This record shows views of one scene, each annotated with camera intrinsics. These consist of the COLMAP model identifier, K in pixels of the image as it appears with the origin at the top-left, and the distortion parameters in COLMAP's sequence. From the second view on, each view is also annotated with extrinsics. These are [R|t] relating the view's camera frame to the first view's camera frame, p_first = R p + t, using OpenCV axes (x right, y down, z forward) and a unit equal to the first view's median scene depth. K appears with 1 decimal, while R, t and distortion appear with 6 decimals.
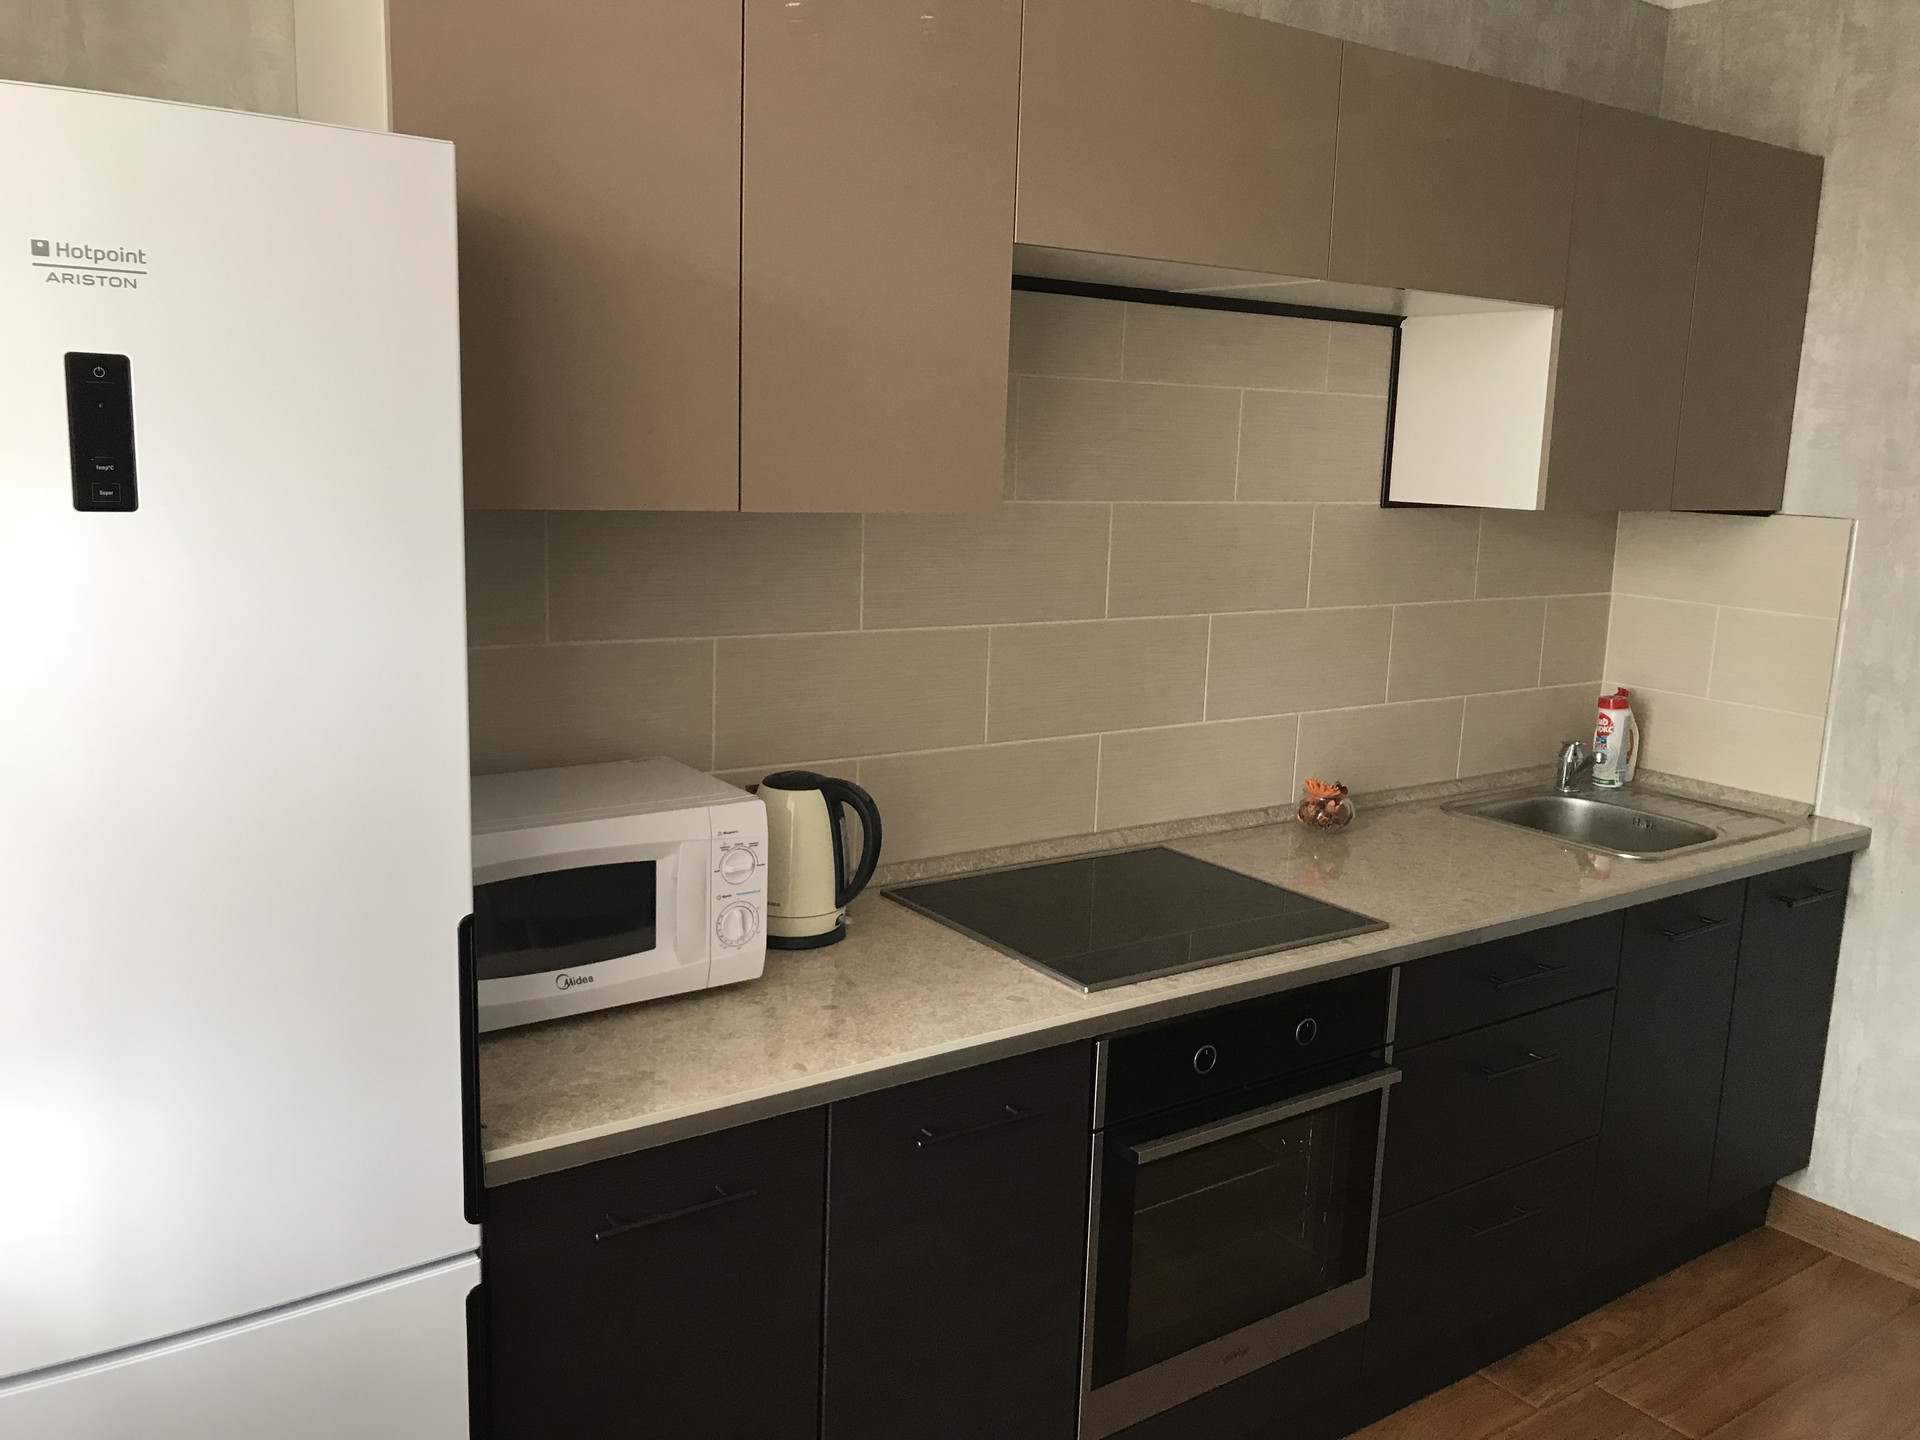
lens RADIAL K [[1566.4, 0, 960.0], [0, 1566.4, 720.0], [0, 0, 1]] dist [0.001202, -0.003094]
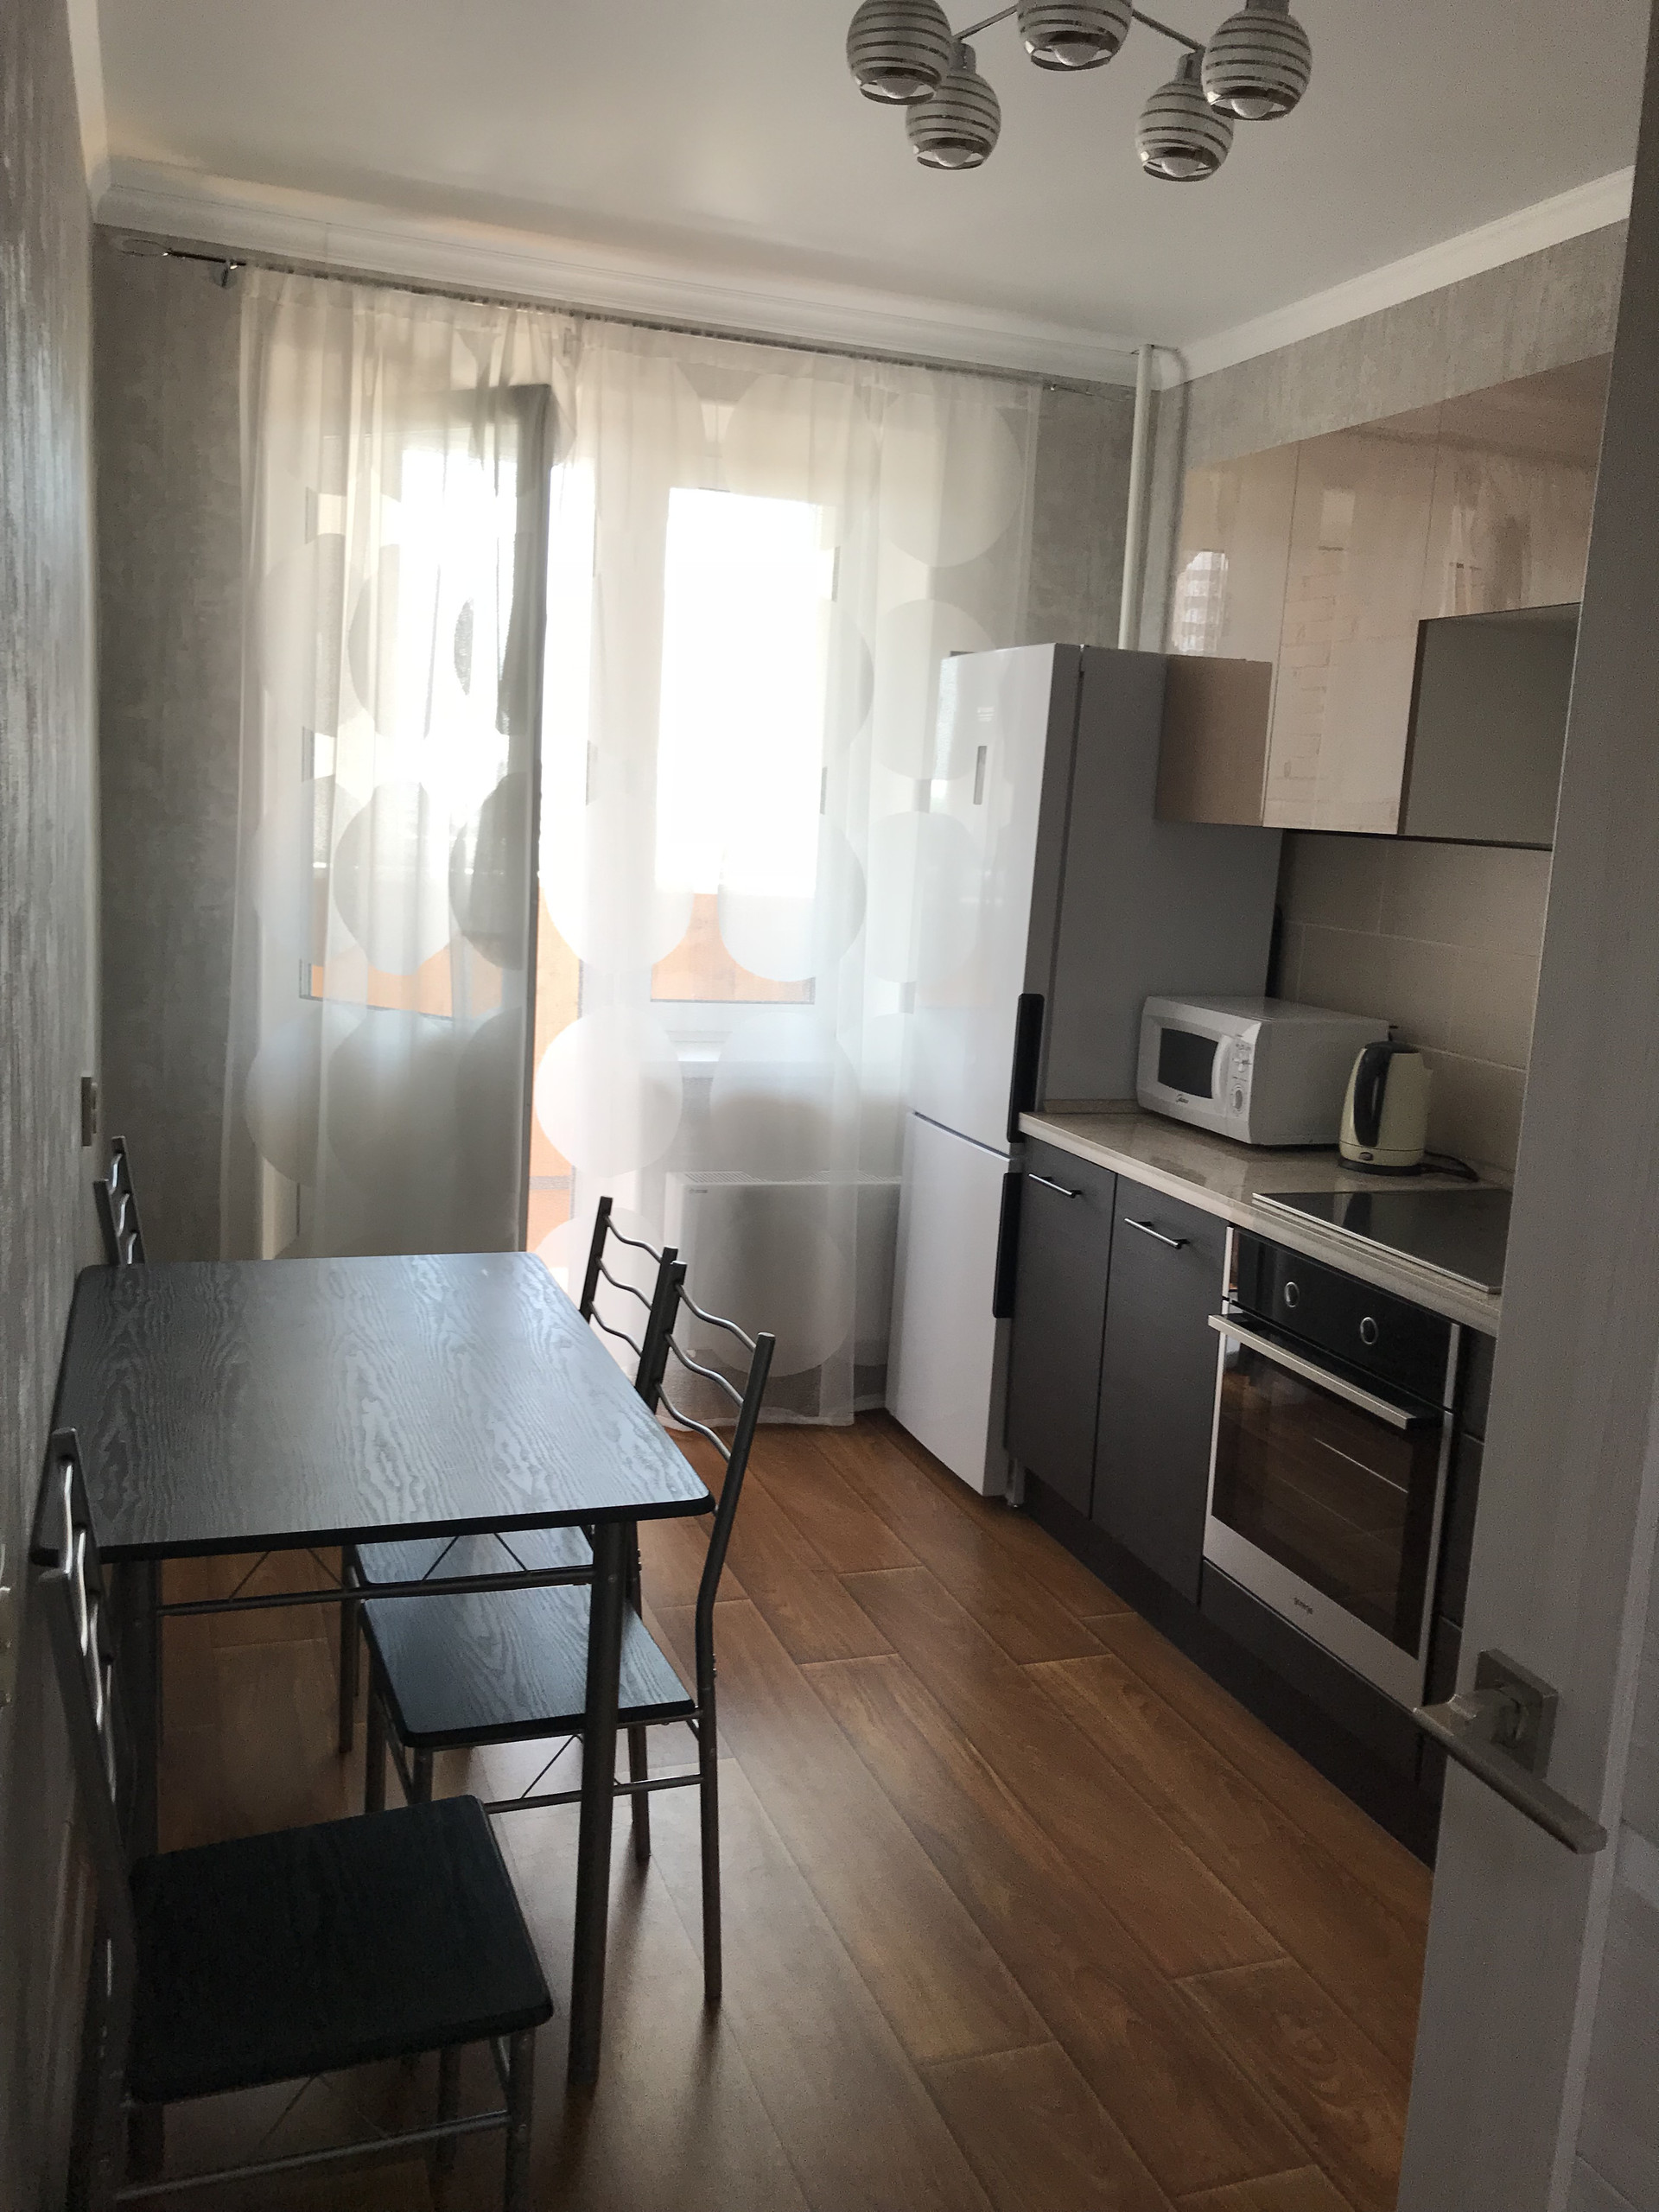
lens RADIAL K [[1804.6, 0, 829.5], [0, 1804.6, 1106.0], [0, 0, 1]] dist [0.001202, -0.003094]
pose [[-0.260340, 0.114017, -0.958761, 1.738661], [-0.233332, 0.956140, 0.177064, -0.084906], [0.936899, 0.269807, -0.222318, 1.075682]]
